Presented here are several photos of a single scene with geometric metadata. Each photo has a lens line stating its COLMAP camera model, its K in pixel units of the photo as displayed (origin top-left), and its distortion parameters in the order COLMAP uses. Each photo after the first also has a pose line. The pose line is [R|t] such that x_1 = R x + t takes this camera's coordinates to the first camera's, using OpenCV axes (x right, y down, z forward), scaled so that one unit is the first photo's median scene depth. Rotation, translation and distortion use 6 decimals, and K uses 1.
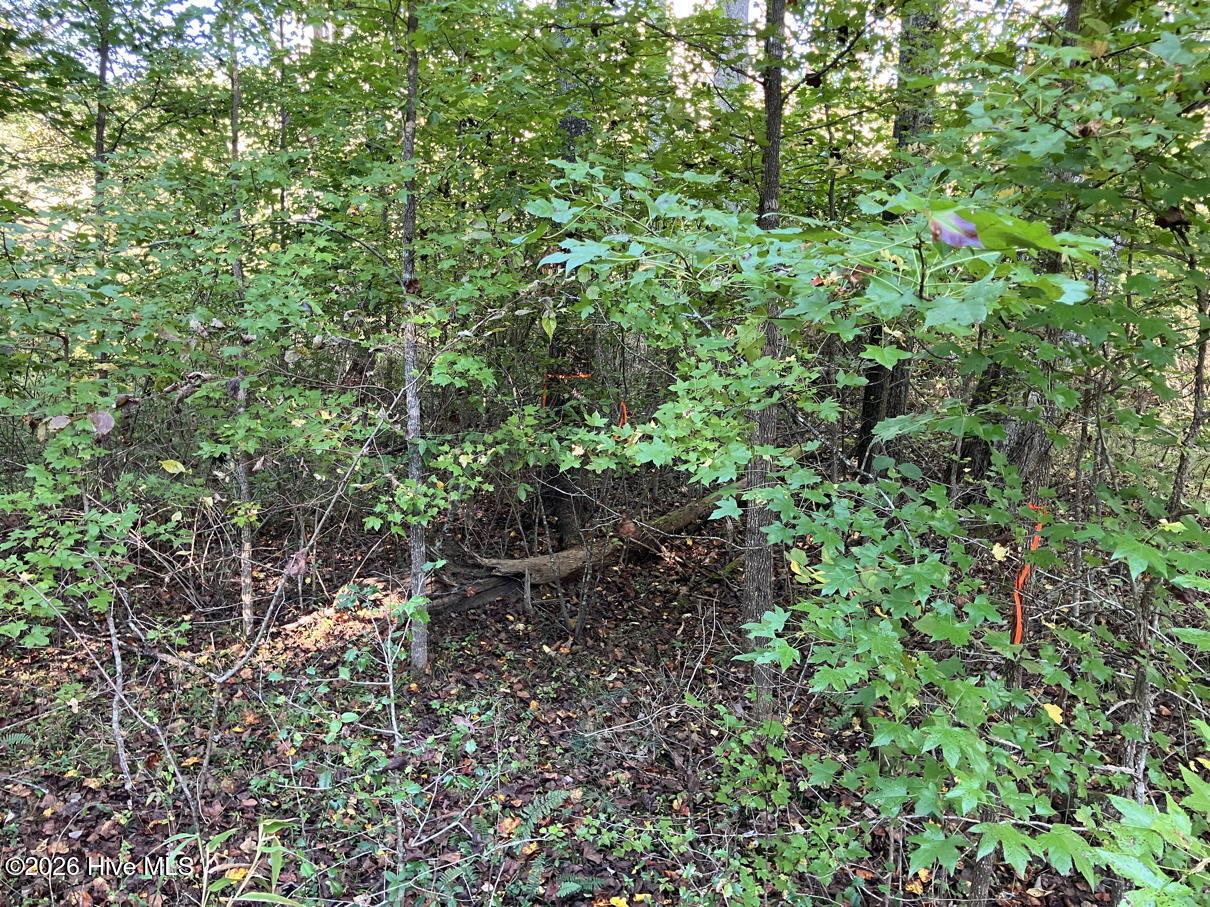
lens RADIAL K [[979.9, 0, 605.3], [0, 979.9, 453.2], [0, 0, 1]] dist [0.003697, 0.005507]
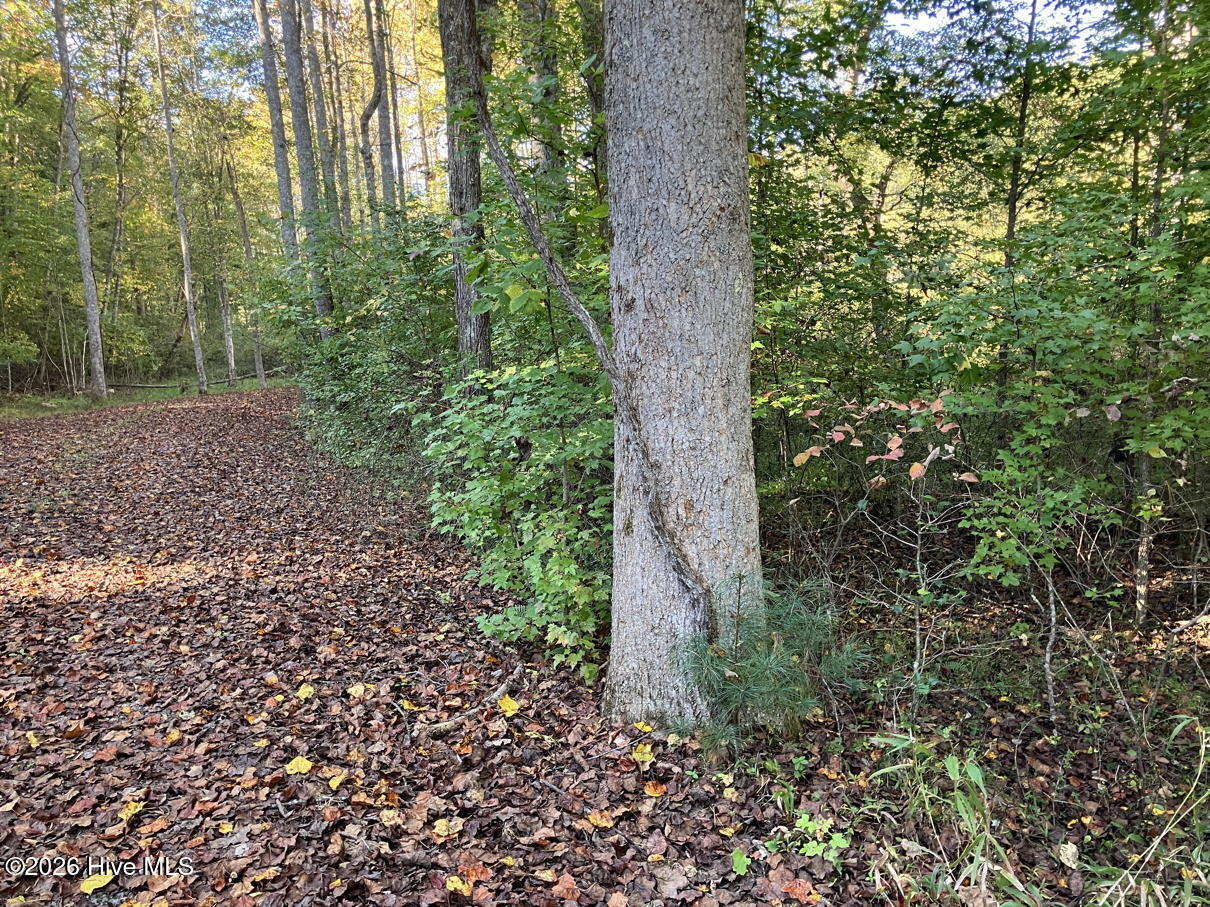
lens RADIAL K [[979.9, 0, 605.7], [0, 979.9, 456.1], [0, 0, 1]] dist [0.003697, 0.005507]
pose [[0.691185, 0.051226, -0.720860, -0.008165], [-0.053499, 0.998375, 0.019650, 0.018431], [0.720695, 0.024984, 0.692802, -0.228486]]
